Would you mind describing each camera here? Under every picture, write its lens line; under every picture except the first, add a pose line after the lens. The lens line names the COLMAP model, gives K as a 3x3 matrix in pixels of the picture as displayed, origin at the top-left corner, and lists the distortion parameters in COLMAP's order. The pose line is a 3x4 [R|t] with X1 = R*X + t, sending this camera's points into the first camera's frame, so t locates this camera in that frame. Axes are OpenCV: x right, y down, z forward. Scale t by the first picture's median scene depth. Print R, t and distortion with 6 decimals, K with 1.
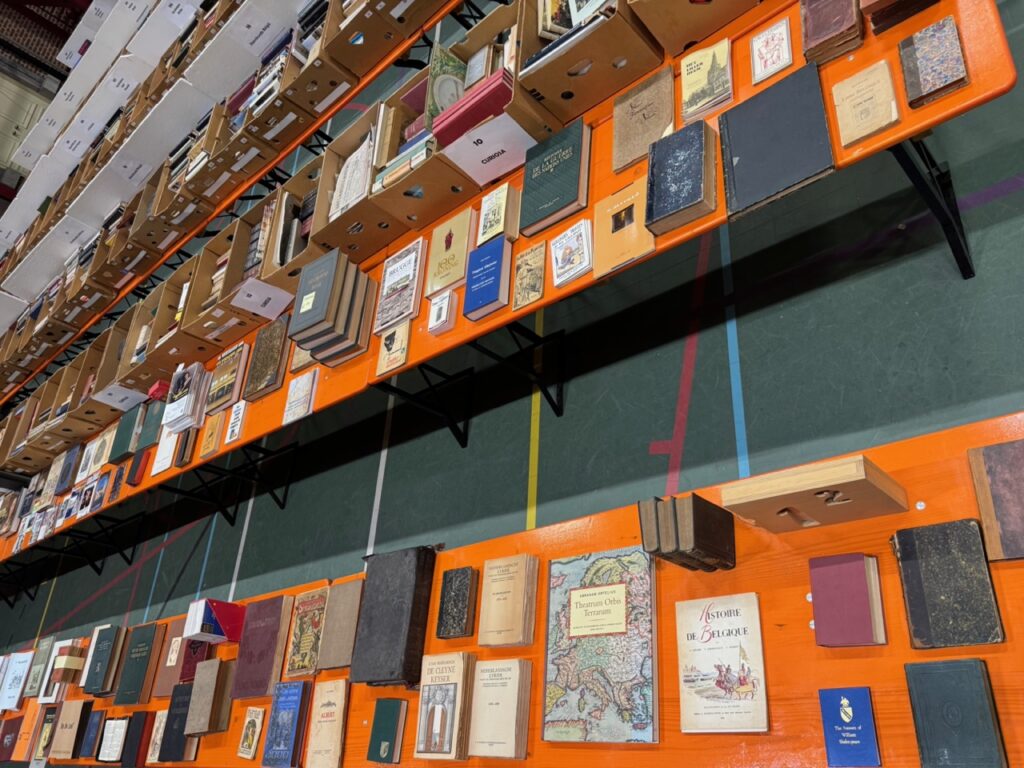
lens RADIAL K [[788.0, 0, 507.3], [0, 788.0, 389.1], [0, 0, 1]] dist [0.026250, -0.009657]
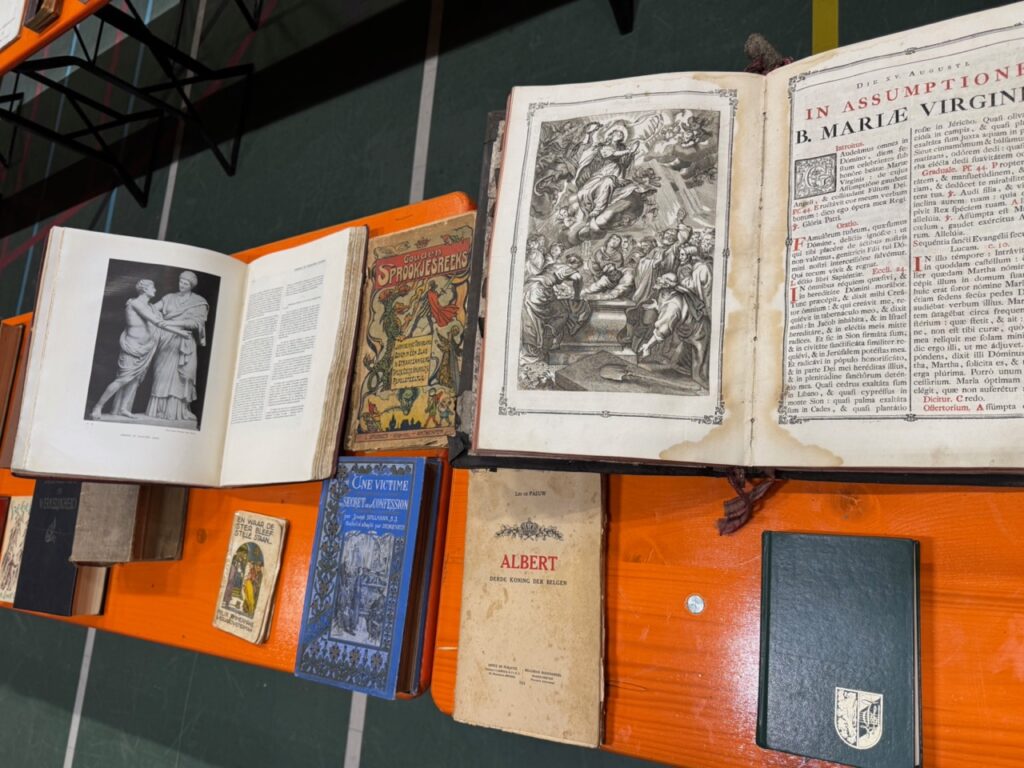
lens RADIAL K [[753.6, 0, 512.0], [0, 753.6, 384.0], [0, 0, 1]] dist [0.047731, -0.007796]
pose [[0.989592, 0.047299, 0.135905, -0.220820], [-0.082673, 0.959890, 0.267911, 0.202888], [-0.117782, -0.276358, 0.953810, 0.574790]]
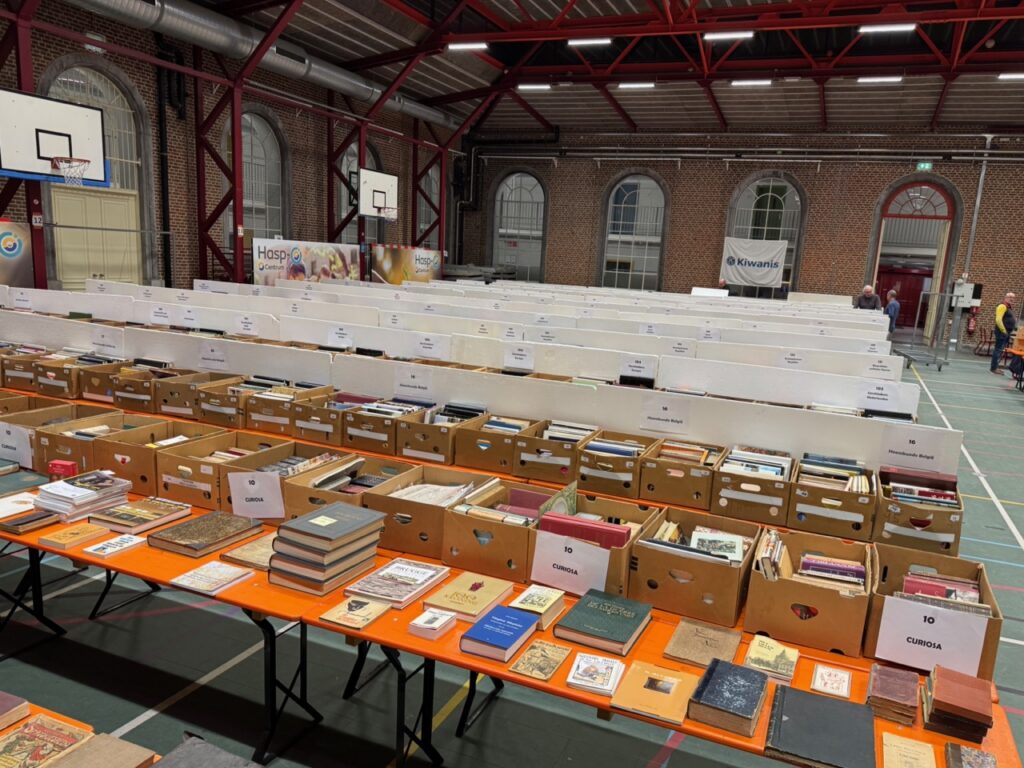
lens RADIAL K [[753.6, 0, 512.0], [0, 753.6, 384.0], [0, 0, 1]] dist [0.047731, -0.007796]
pose [[0.630256, 0.769133, -0.105881, -0.132728], [-0.630199, 0.427151, -0.648376, 0.297018], [-0.453461, 0.475370, 0.753921, 0.067520]]
